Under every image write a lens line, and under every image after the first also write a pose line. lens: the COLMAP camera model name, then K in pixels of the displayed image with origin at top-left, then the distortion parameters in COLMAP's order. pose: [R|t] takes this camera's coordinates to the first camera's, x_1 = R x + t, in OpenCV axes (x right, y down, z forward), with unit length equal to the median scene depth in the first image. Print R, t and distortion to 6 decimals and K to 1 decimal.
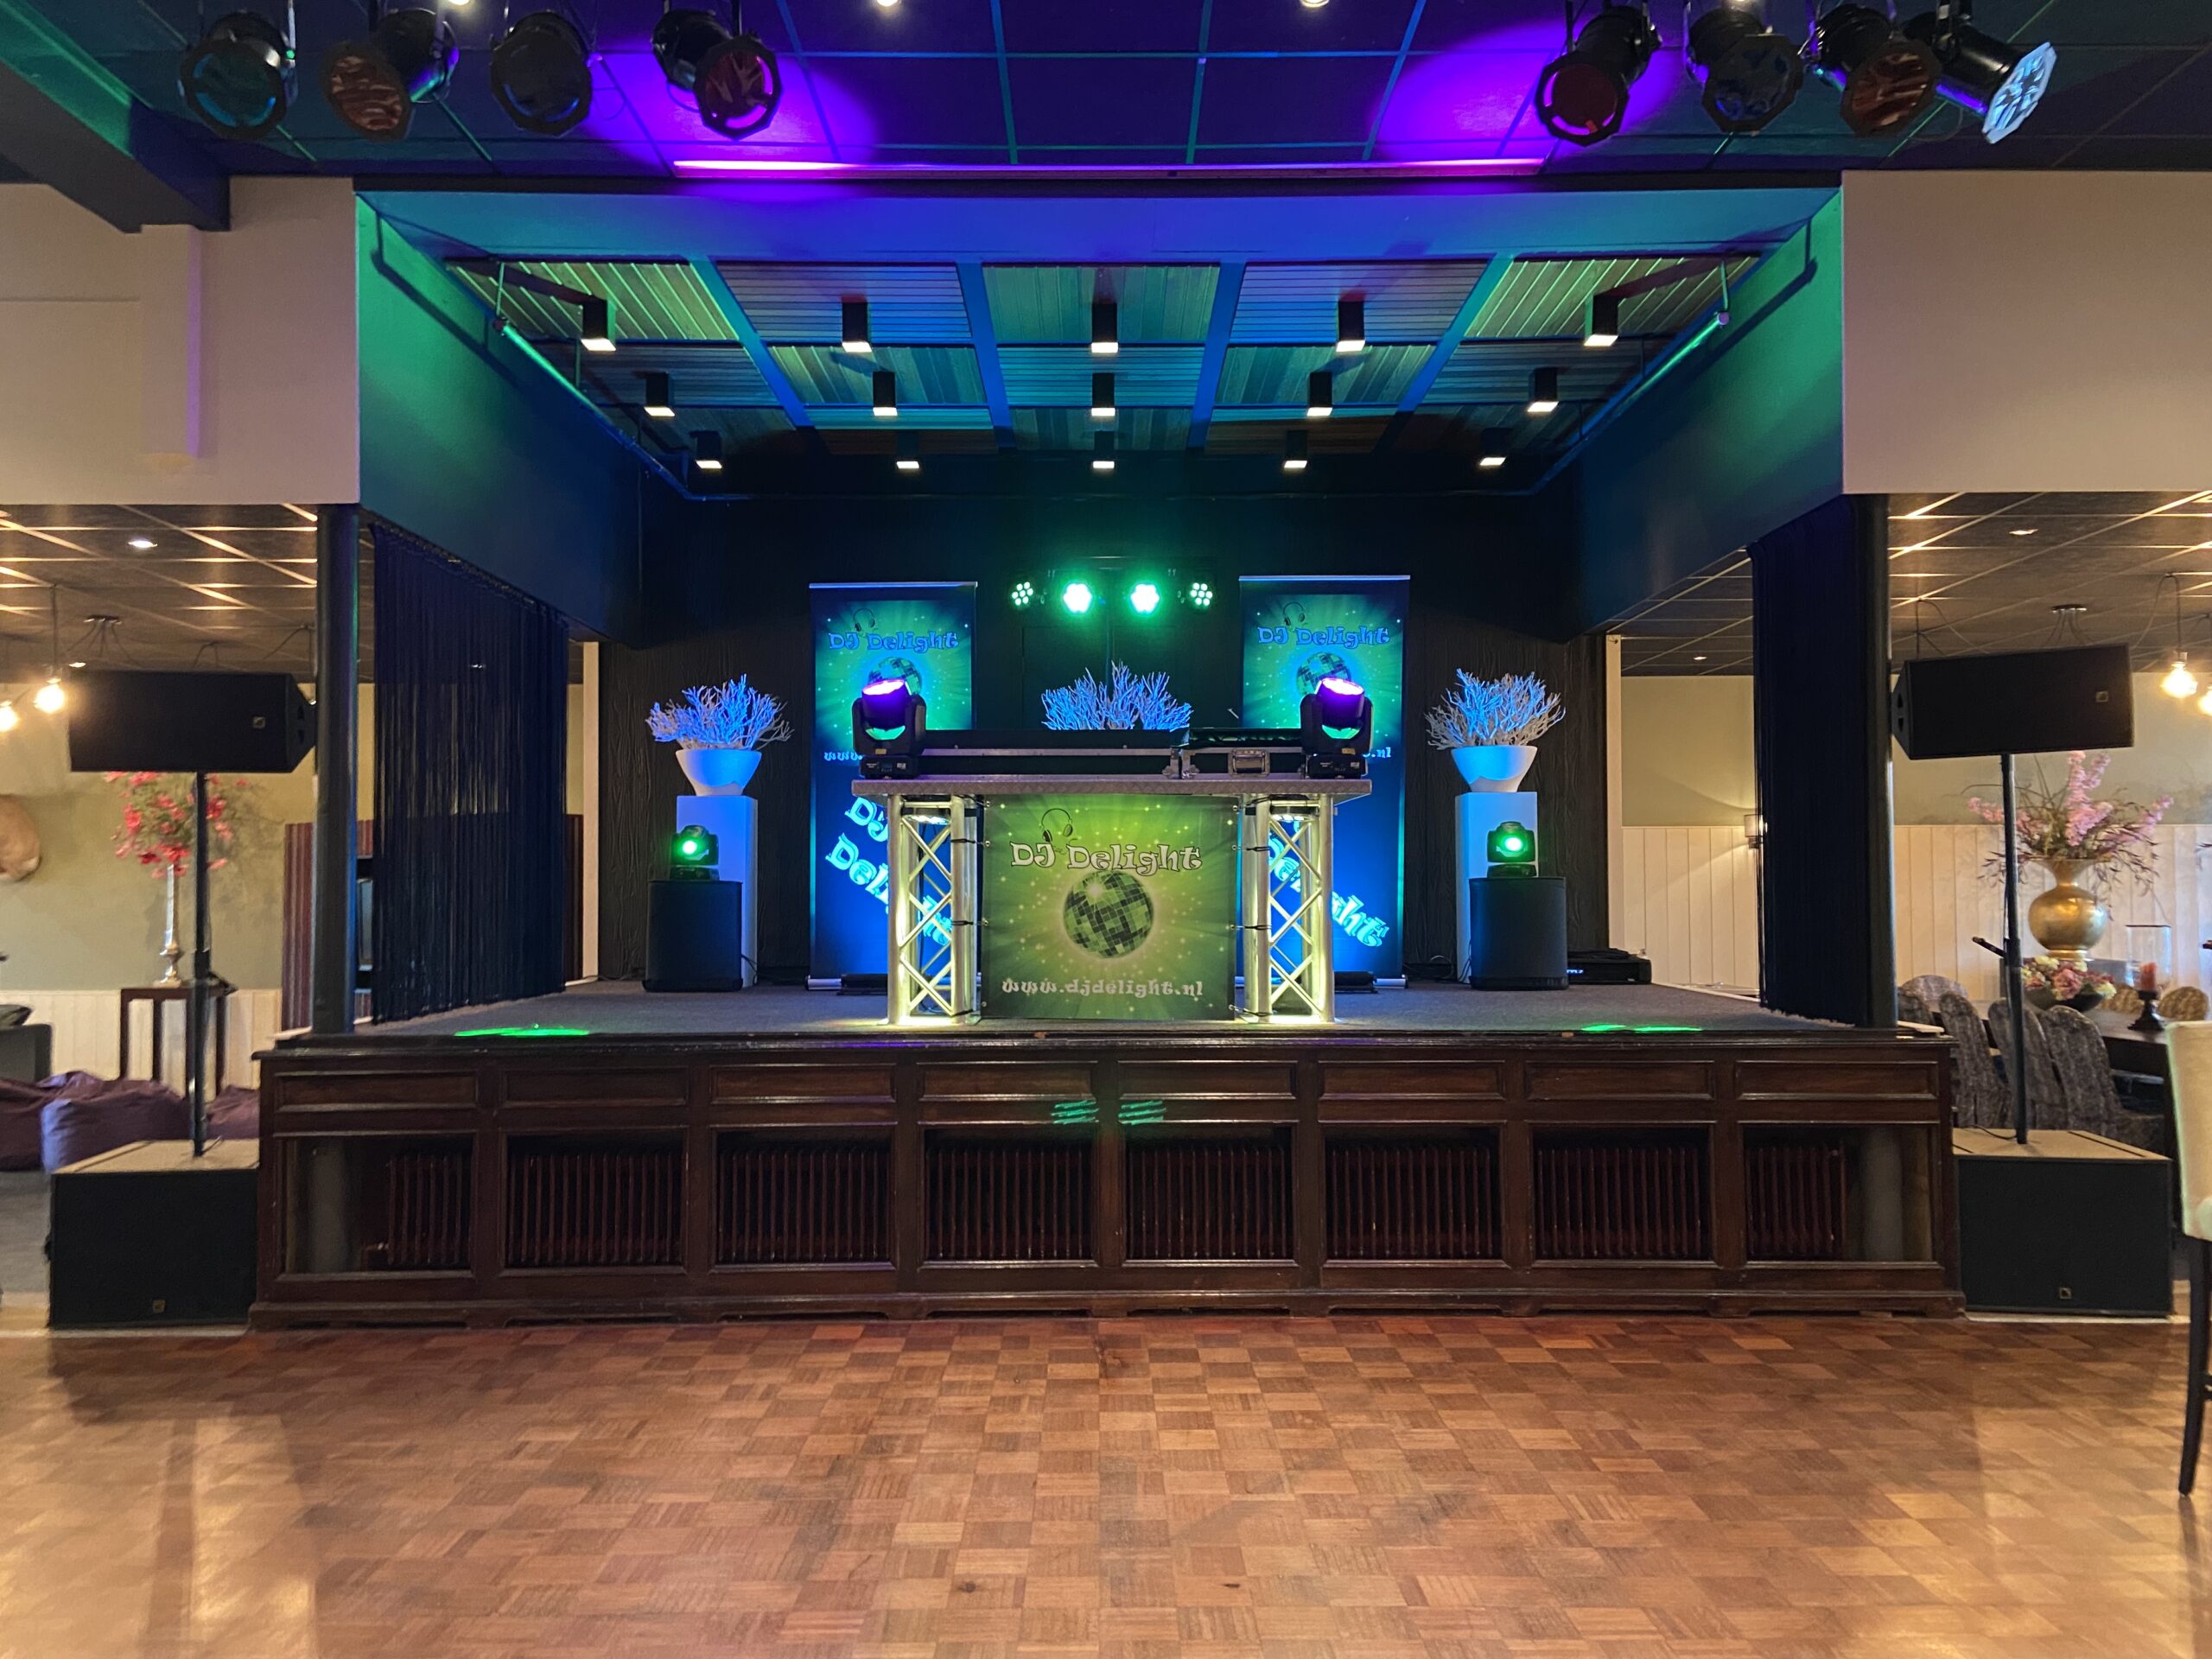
lens RADIAL K [[1650.6, 0, 1101.0], [0, 1650.6, 832.0], [0, 0, 1]] dist [0.053538, -0.006626]
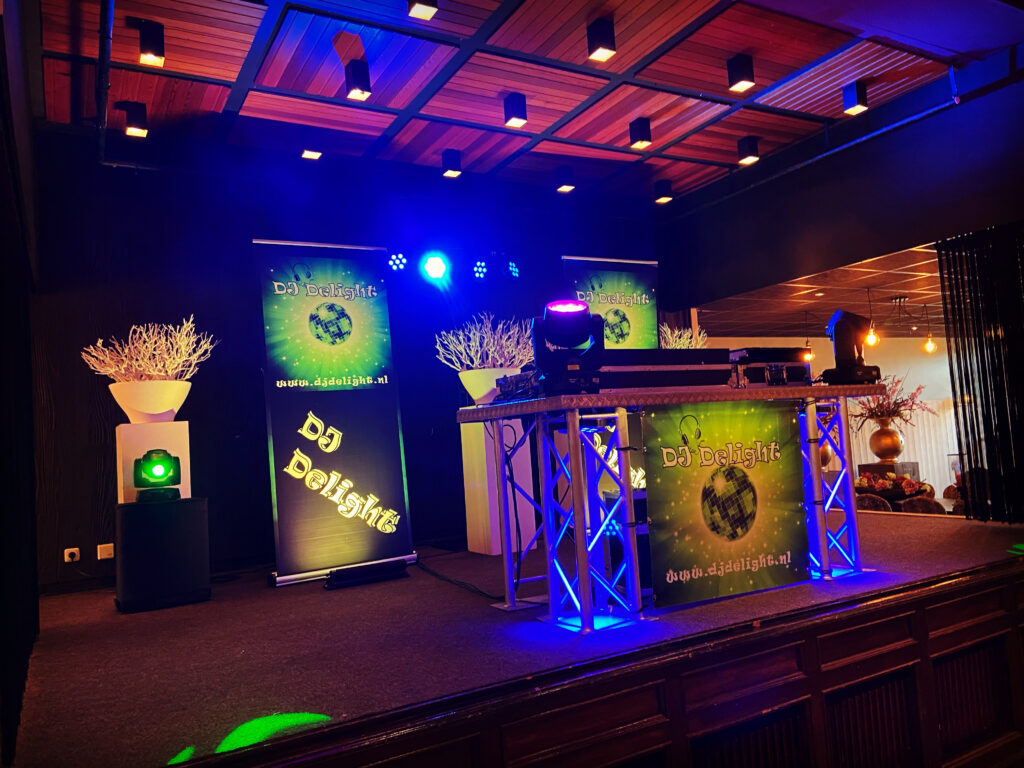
lens RADIAL K [[764.1, 0, 514.3], [0, 764.1, 380.7], [0, 0, 1]] dist [0.053538, -0.006626]
pose [[0.863646, -0.018235, 0.503769, -0.402816], [0.047891, 0.997793, -0.045986, -0.019586], [-0.501819, 0.063842, 0.862613, 0.596935]]
